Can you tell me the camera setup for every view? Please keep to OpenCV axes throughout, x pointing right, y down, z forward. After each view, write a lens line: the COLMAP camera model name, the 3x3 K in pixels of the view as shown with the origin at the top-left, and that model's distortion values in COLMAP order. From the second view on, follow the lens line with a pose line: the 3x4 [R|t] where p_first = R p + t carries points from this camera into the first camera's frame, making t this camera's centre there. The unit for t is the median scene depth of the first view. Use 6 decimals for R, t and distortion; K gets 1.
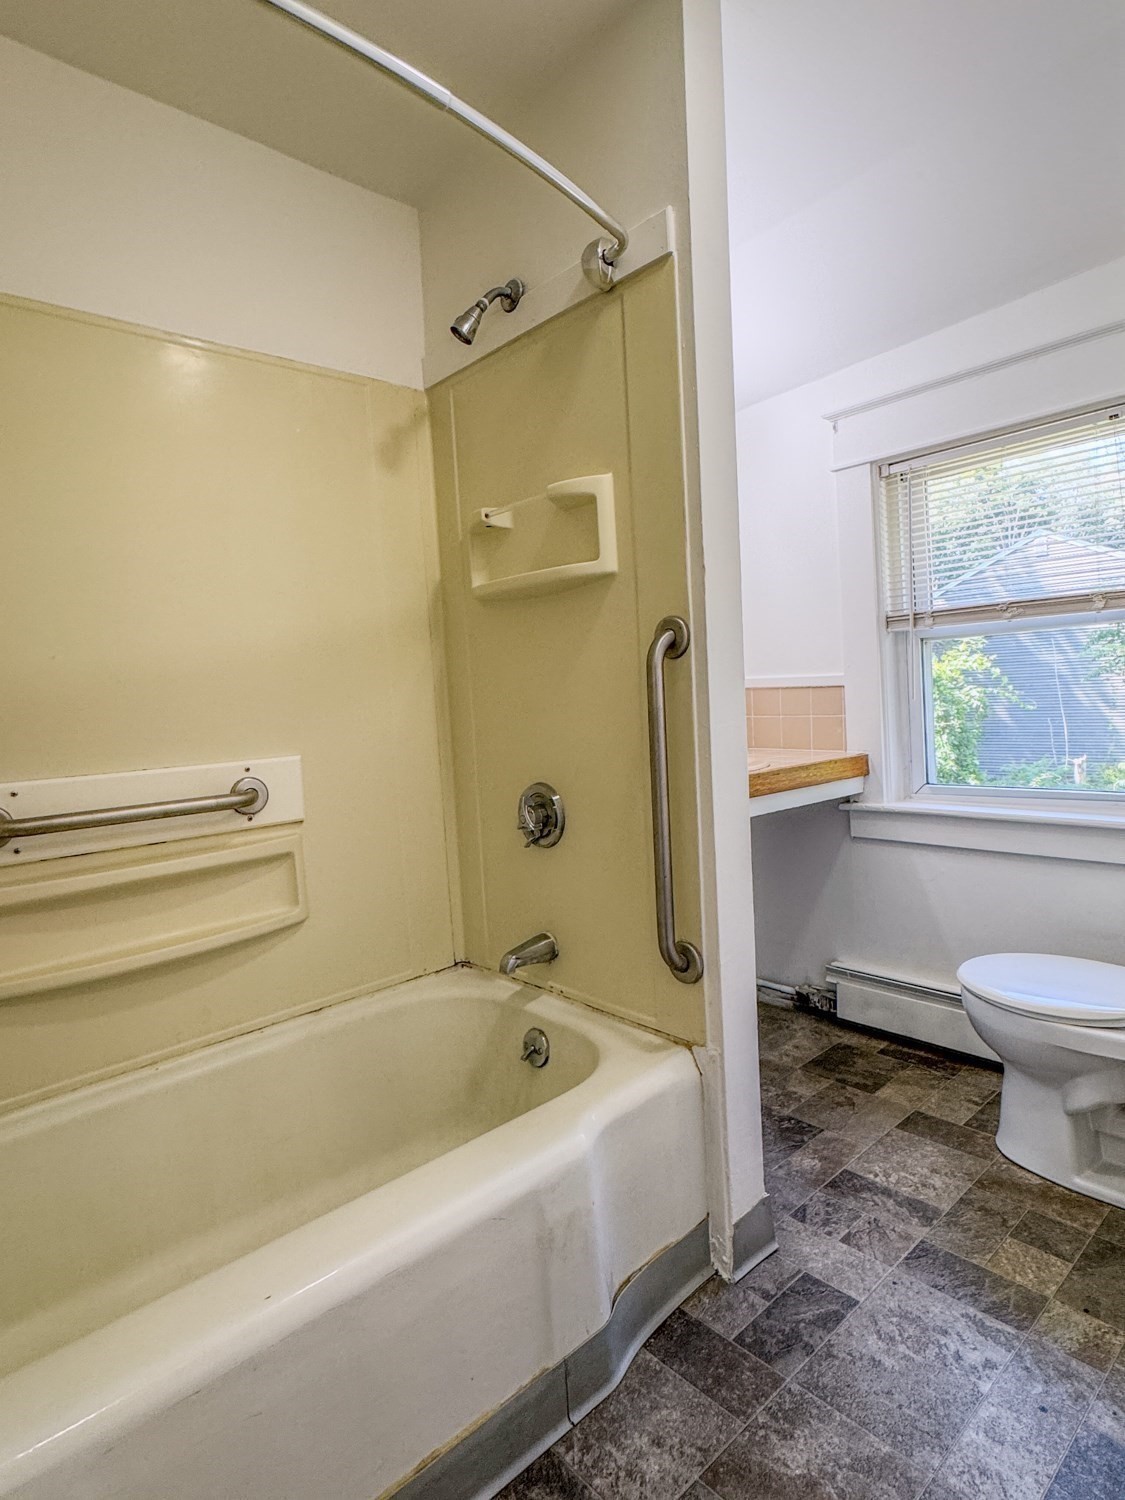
lens RADIAL K [[813.6, 0, 563.9], [0, 813.6, 738.4], [0, 0, 1]] dist [-0.000143, 0.000919]
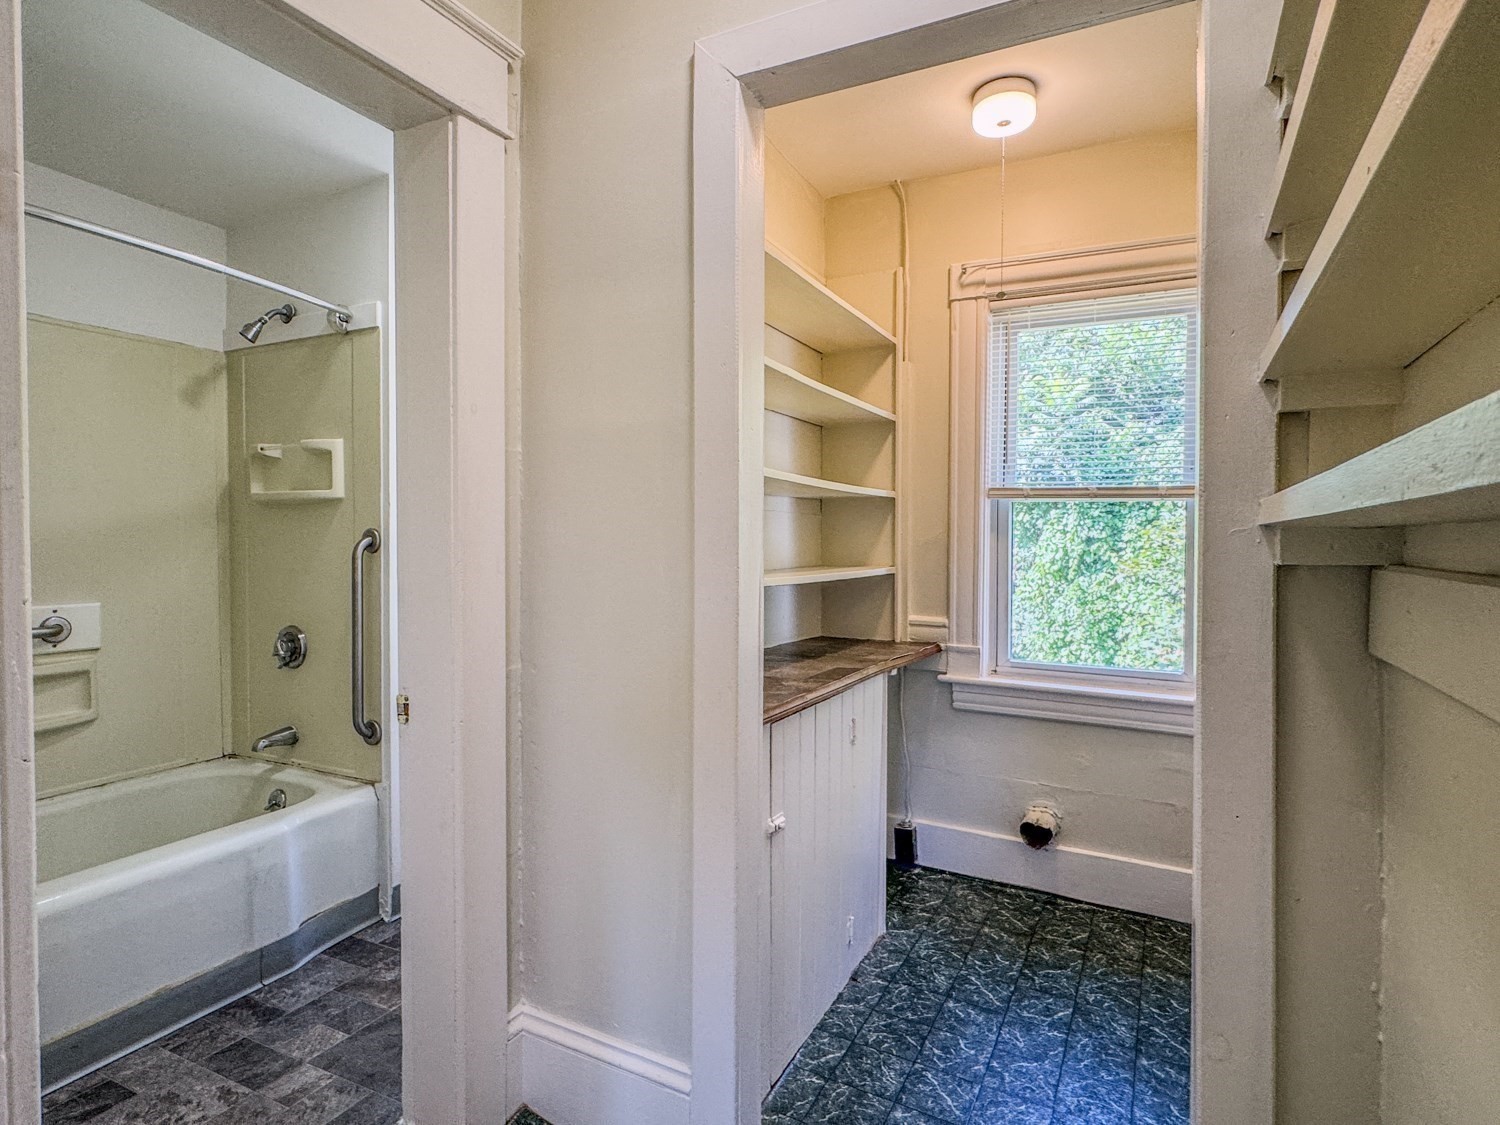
lens RADIAL K [[813.6, 0, 750.0], [0, 813.6, 562.5], [0, 0, 1]] dist [-0.000143, 0.000919]
pose [[0.930429, 0.050320, 0.363002, 0.225175], [-0.033654, 0.998075, -0.052096, -0.013705], [-0.364924, 0.036255, 0.930331, -0.785296]]
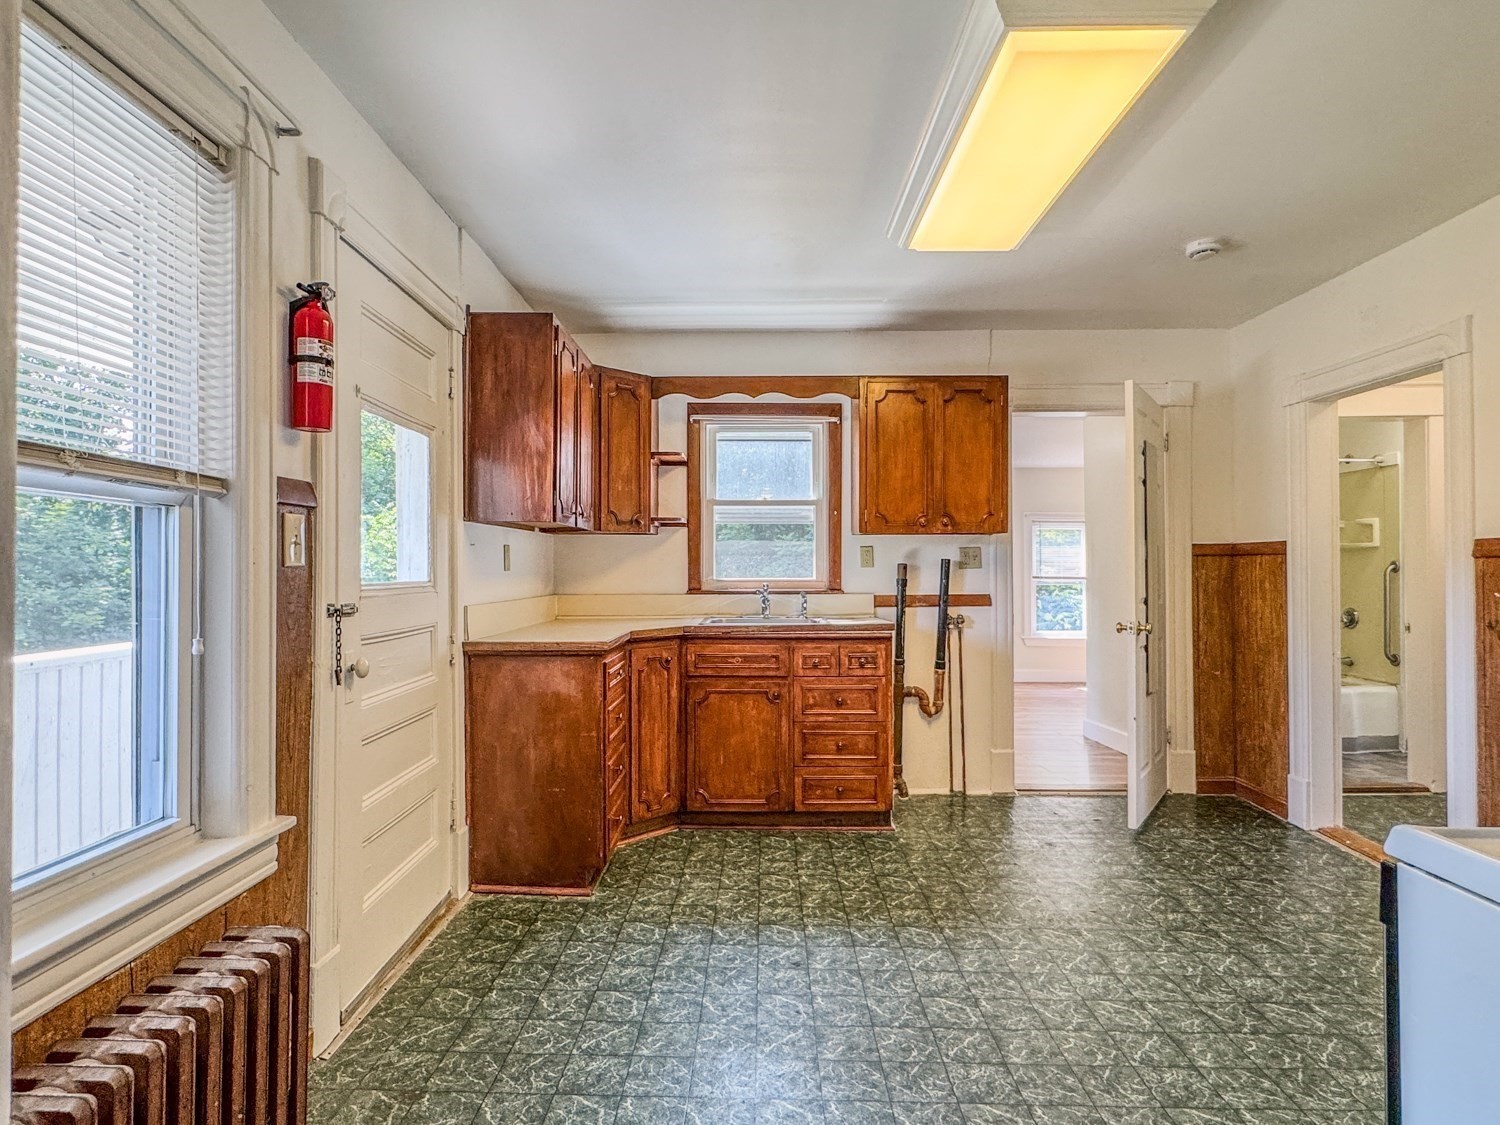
lens RADIAL K [[813.6, 0, 750.0], [0, 813.6, 562.5], [0, 0, 1]] dist [-0.000143, 0.000919]
pose [[0.741722, 0.047477, -0.669024, 0.371799], [-0.081825, 0.996446, -0.020004, 0.140299], [0.665697, 0.069580, 0.742971, -3.102080]]
